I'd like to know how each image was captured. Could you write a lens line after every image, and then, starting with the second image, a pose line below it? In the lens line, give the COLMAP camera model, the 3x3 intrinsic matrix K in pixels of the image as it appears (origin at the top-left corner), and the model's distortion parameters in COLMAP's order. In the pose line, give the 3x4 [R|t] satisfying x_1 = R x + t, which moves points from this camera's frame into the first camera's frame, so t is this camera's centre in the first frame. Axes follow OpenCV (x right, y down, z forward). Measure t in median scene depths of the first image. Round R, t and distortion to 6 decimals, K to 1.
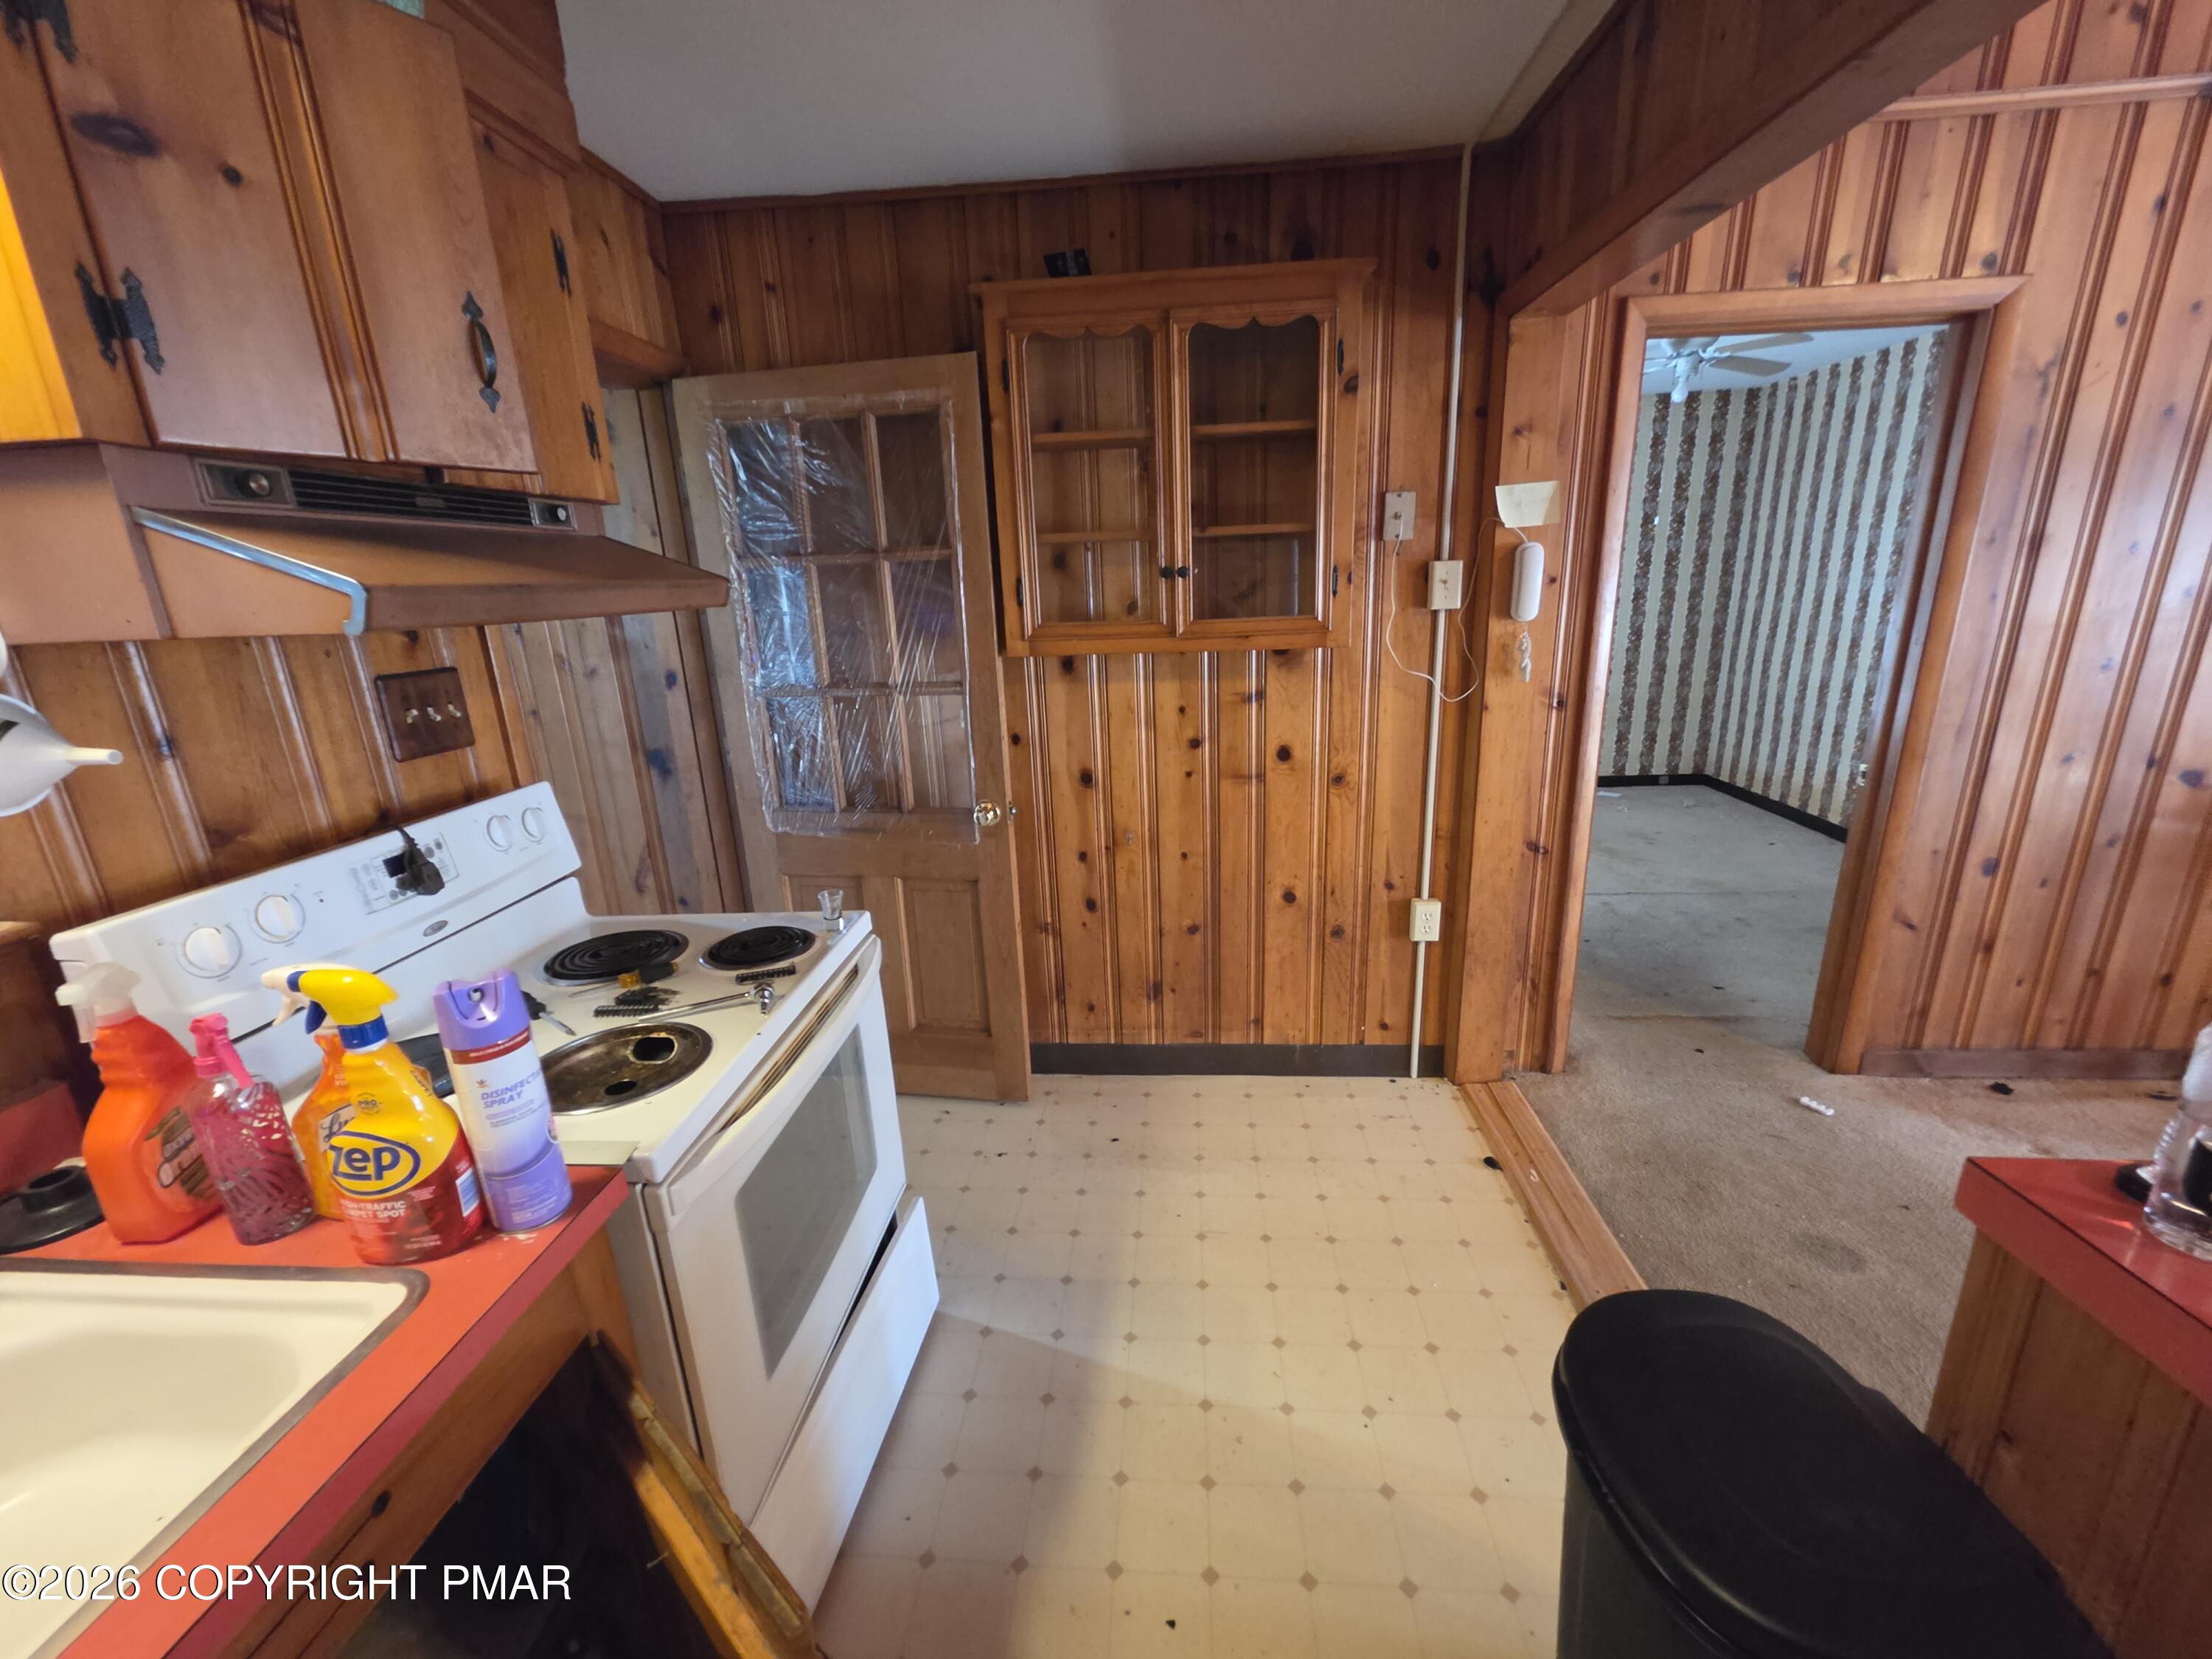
lens RADIAL K [[912.1, 0, 1118.6], [0, 912.1, 833.7], [0, 0, 1]] dist [0.004509, 0.000654]
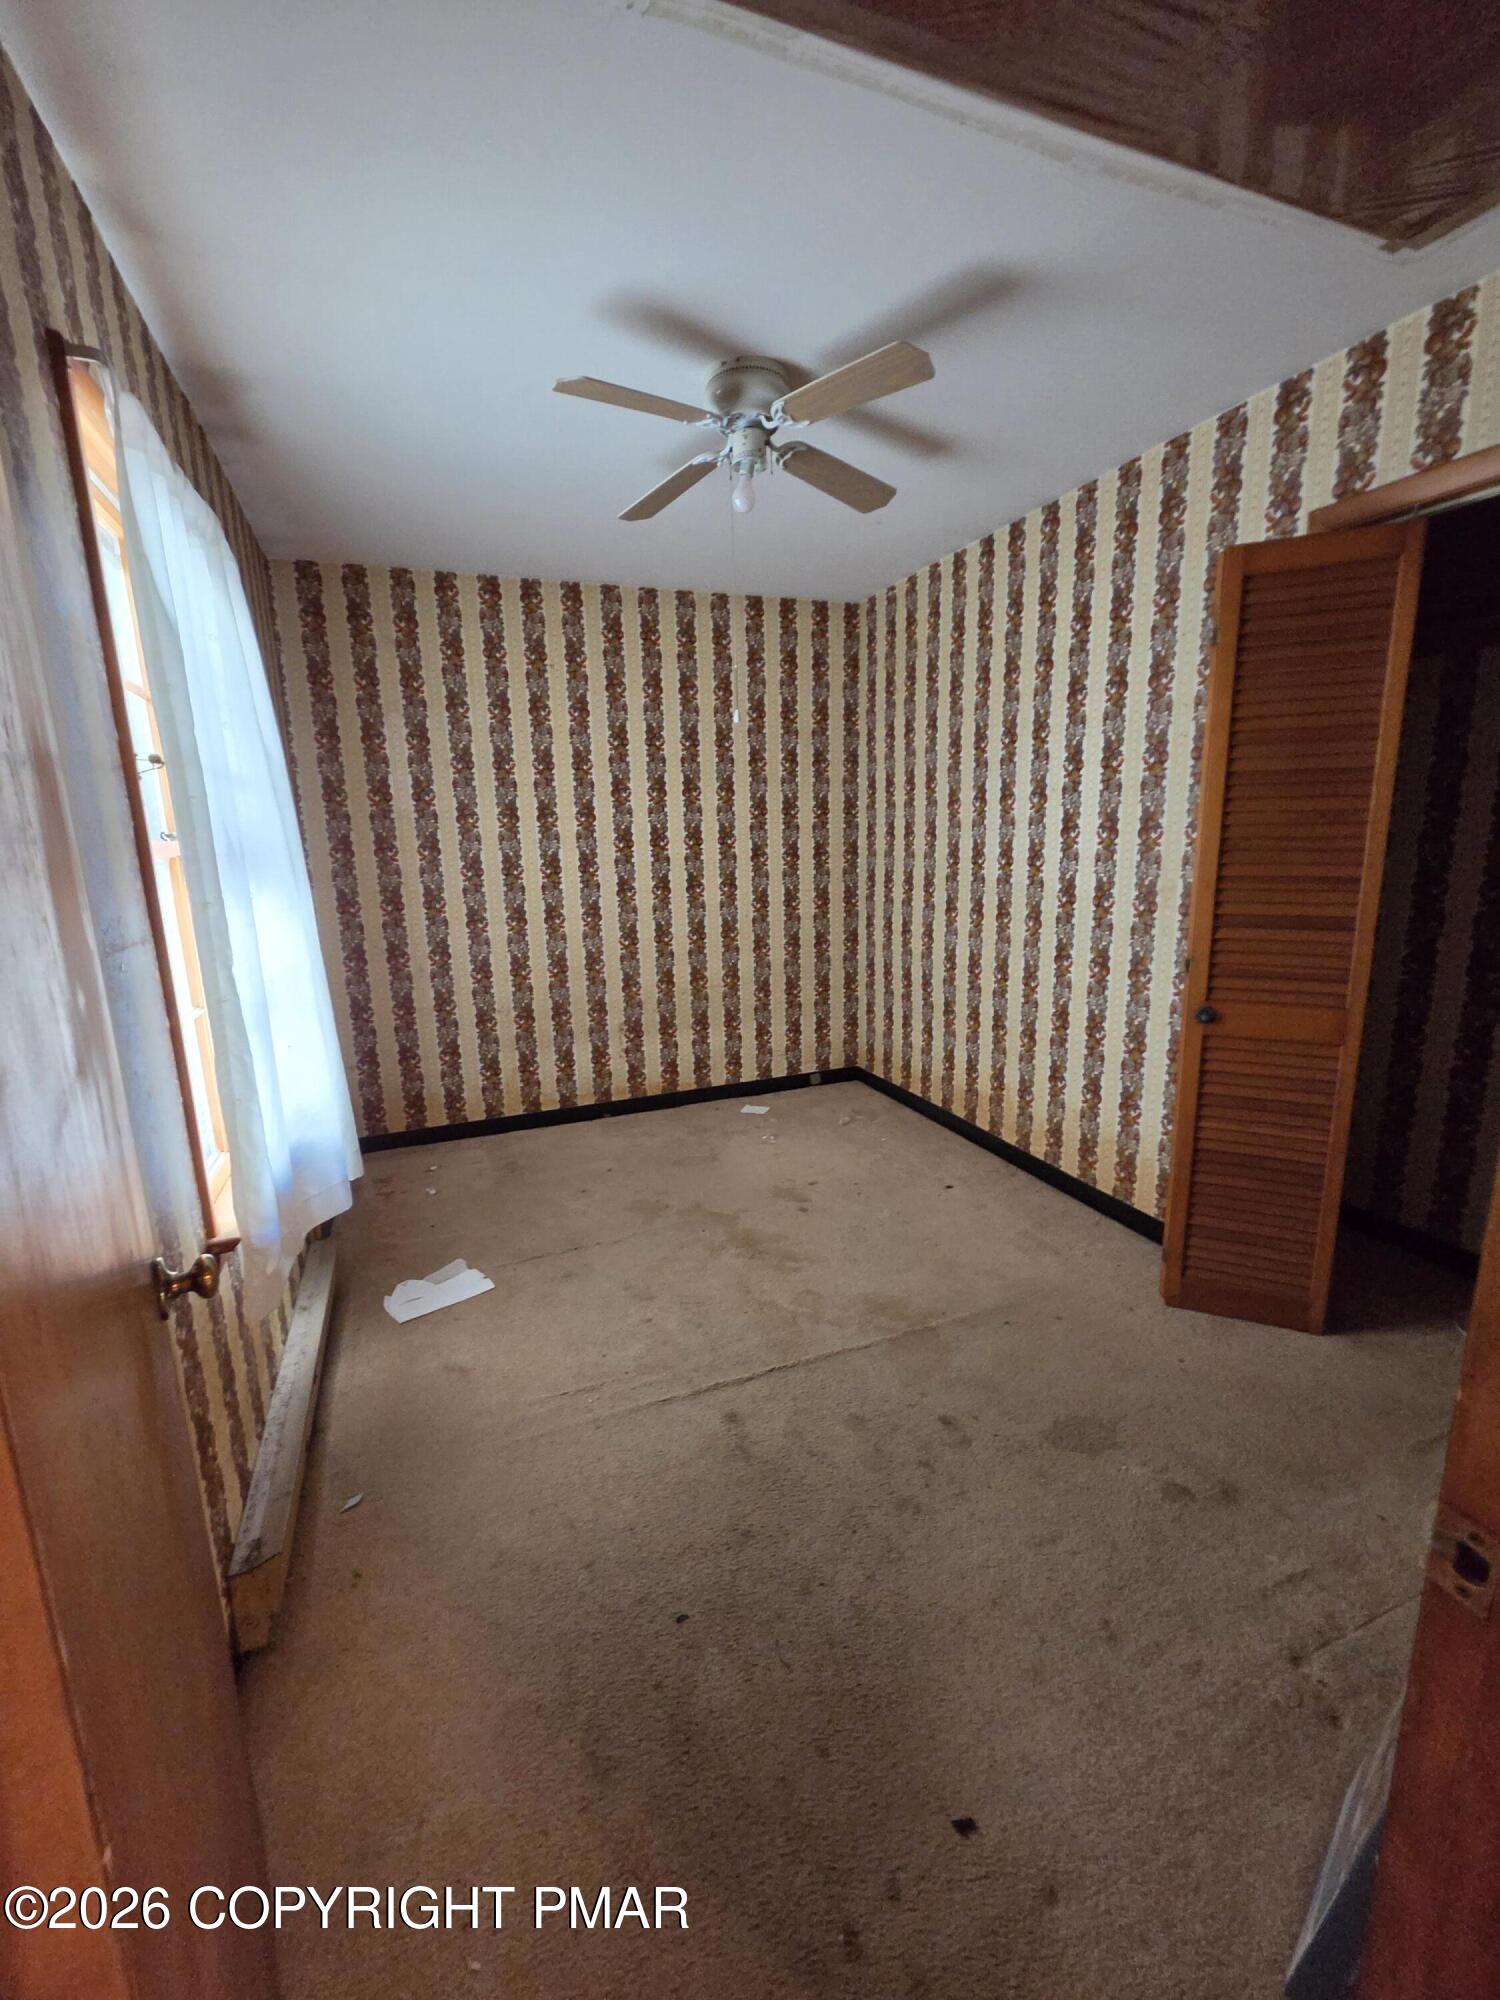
lens RADIAL K [[824.7, 0, 746.4], [0, 824.7, 998.1], [0, 0, 1]] dist [0.004509, 0.000654]
pose [[0.902287, -0.074075, 0.424725, 0.275723], [0.112033, 0.991572, -0.065066, -0.100999], [-0.416326, 0.106291, 0.902981, 0.418597]]
